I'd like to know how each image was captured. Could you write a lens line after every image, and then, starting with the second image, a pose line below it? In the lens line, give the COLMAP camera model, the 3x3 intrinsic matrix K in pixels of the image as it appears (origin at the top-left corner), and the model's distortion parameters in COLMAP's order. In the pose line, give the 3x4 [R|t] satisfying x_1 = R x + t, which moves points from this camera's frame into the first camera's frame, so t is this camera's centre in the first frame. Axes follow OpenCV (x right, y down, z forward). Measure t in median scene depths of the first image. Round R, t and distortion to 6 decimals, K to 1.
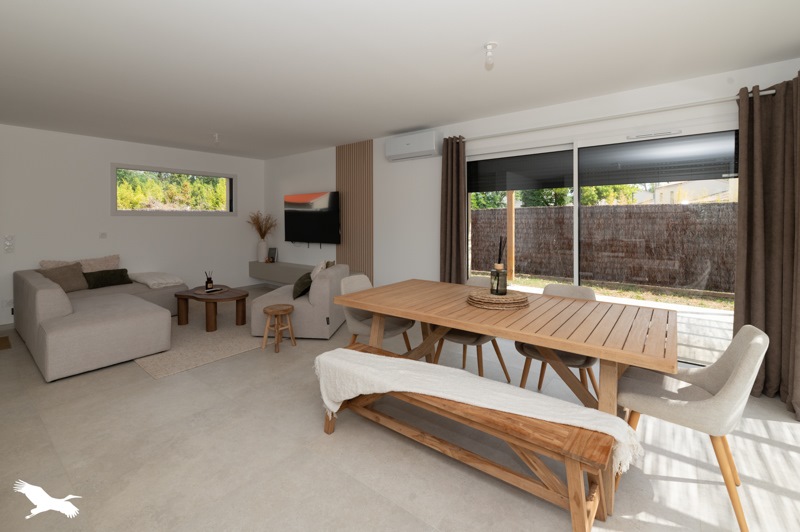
lens RADIAL K [[363.1, 0, 400.0], [0, 363.1, 266.0], [0, 0, 1]] dist [0.000253, -0.000108]
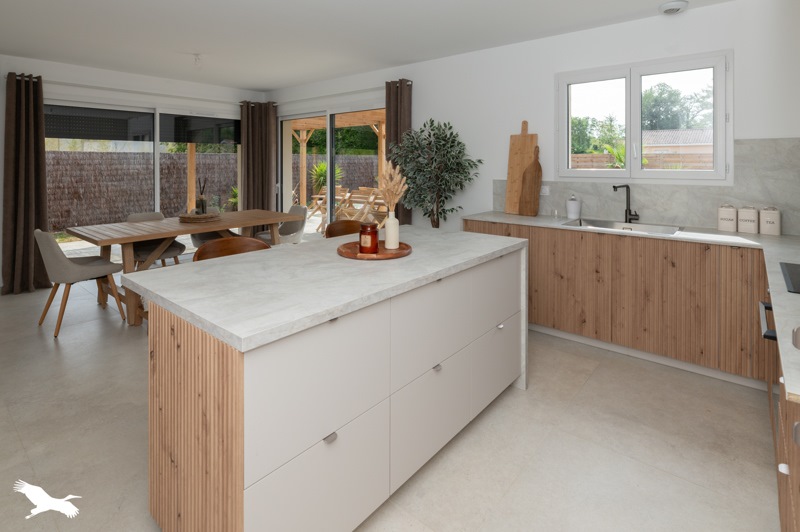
lens RADIAL K [[402.5, 0, 400.0], [0, 402.5, 266.0], [0, 0, 1]] dist [0.000767, 0.000343]
pose [[0.014947, -0.245466, 0.969290, -0.513202], [0.128969, 0.961774, 0.241573, -0.009930], [-0.991536, 0.121398, 0.046033, 0.050135]]
